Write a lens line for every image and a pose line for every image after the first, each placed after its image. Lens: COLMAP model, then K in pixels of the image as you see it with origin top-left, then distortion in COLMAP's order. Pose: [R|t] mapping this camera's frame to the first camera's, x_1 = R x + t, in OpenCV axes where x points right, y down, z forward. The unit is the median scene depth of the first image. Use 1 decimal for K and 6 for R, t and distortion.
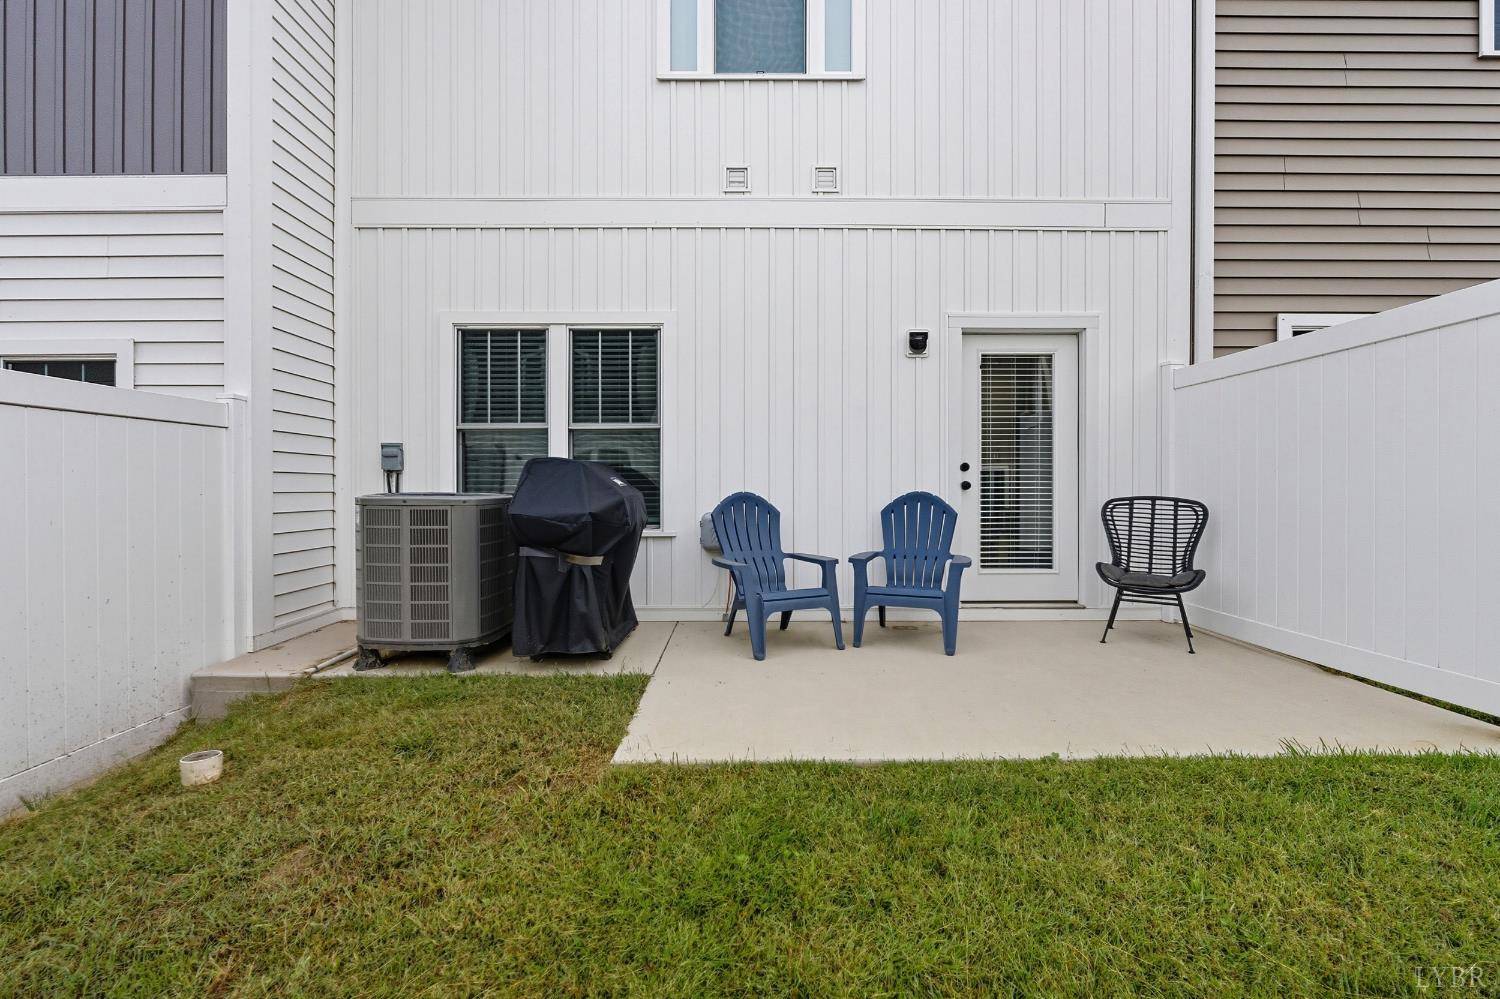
lens RADIAL K [[672.6, 0, 746.7], [0, 672.6, 498.6], [0, 0, 1]] dist [0.001038, 0.000953]
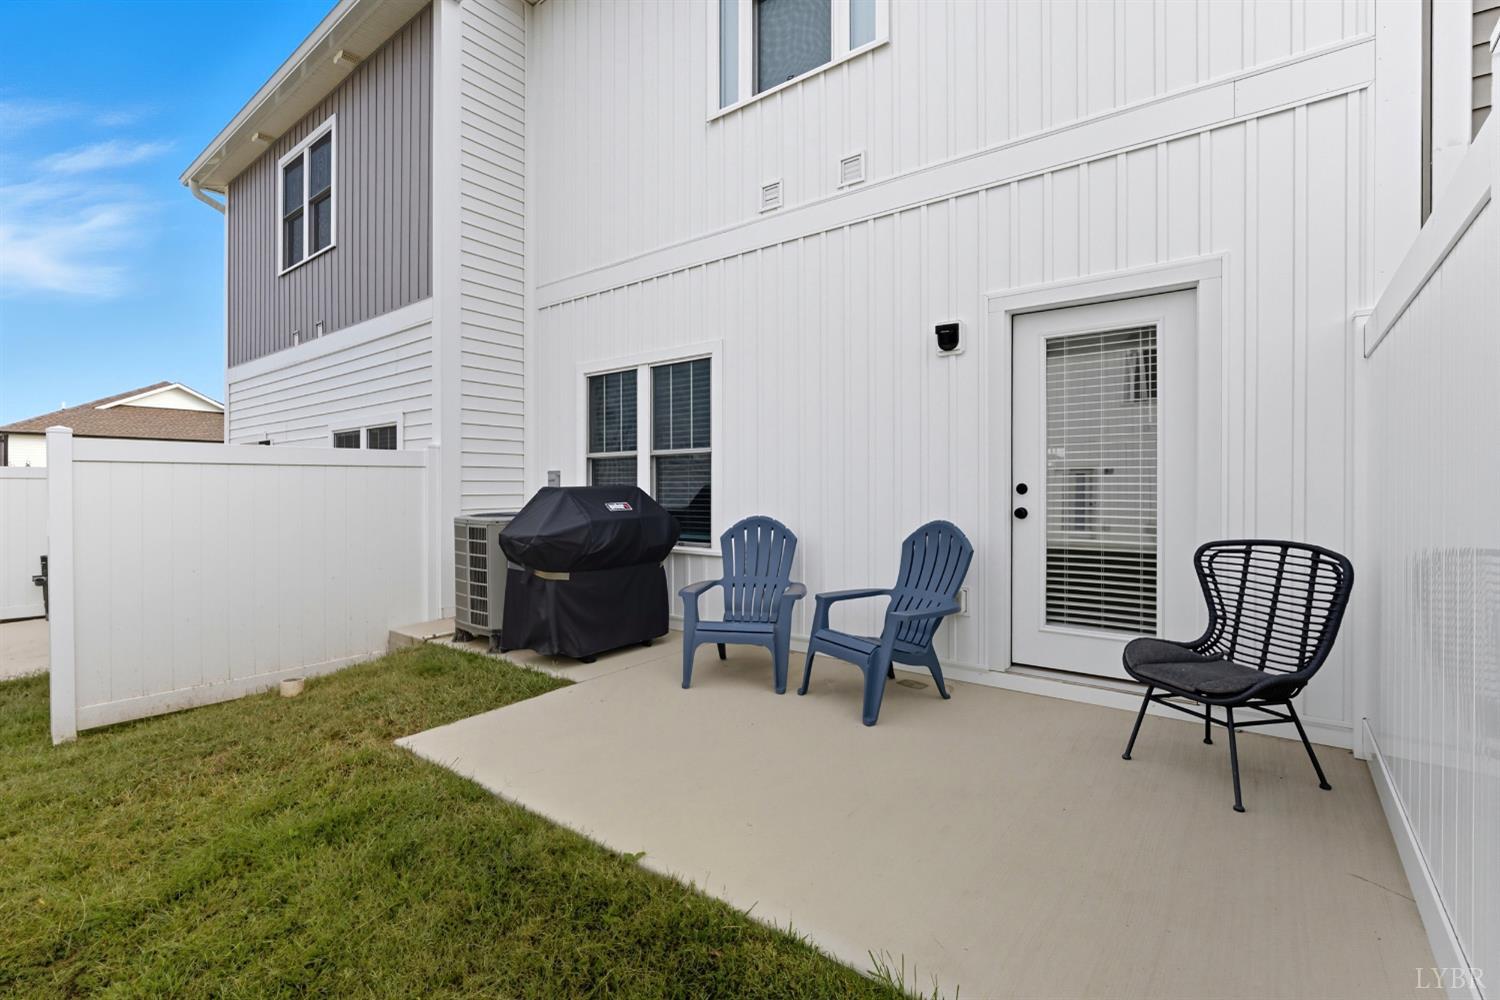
lens RADIAL K [[672.6, 0, 749.1], [0, 672.6, 489.2], [0, 0, 1]] dist [0.001038, 0.000953]
pose [[0.787291, 0.002178, -0.616578, 0.578363], [-0.006045, 0.999973, -0.004187, -0.043504], [0.616552, 0.007024, 0.787282, 0.214727]]
